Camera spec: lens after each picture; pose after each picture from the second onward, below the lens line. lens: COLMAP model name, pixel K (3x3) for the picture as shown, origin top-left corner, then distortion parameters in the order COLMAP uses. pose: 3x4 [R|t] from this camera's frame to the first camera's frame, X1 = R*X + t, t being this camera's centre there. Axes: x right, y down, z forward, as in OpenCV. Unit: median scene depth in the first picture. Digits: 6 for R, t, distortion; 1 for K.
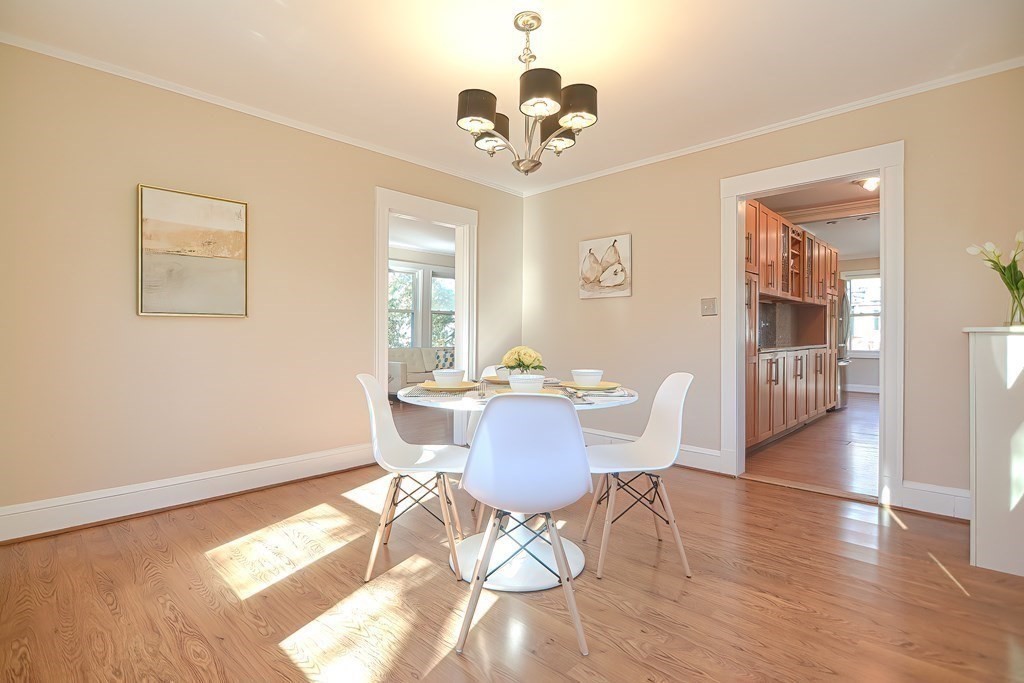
lens RADIAL K [[490.5, 0, 506.8], [0, 490.5, 338.3], [0, 0, 1]] dist [0.000344, 0.000100]
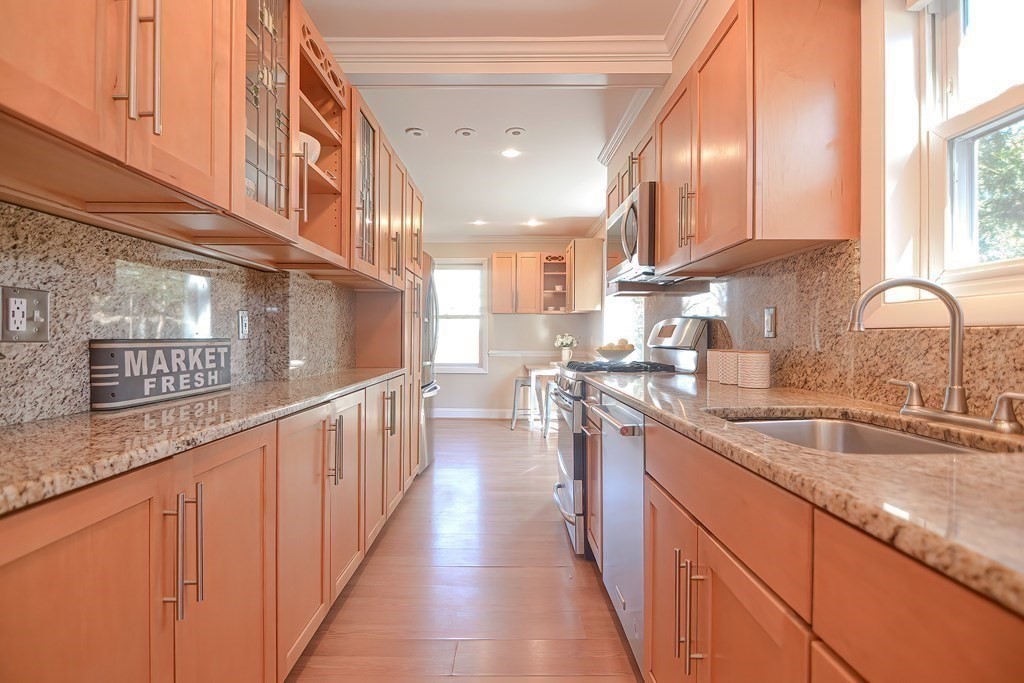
lens RADIAL K [[490.5, 0, 508.5], [0, 490.5, 338.6], [0, 0, 1]] dist [0.000344, 0.000100]
pose [[0.717519, 0.000545, 0.696539, 0.357924], [0.002652, 0.999990, -0.003514, -0.014462], [-0.696534, 0.004368, 0.717510, 0.534343]]
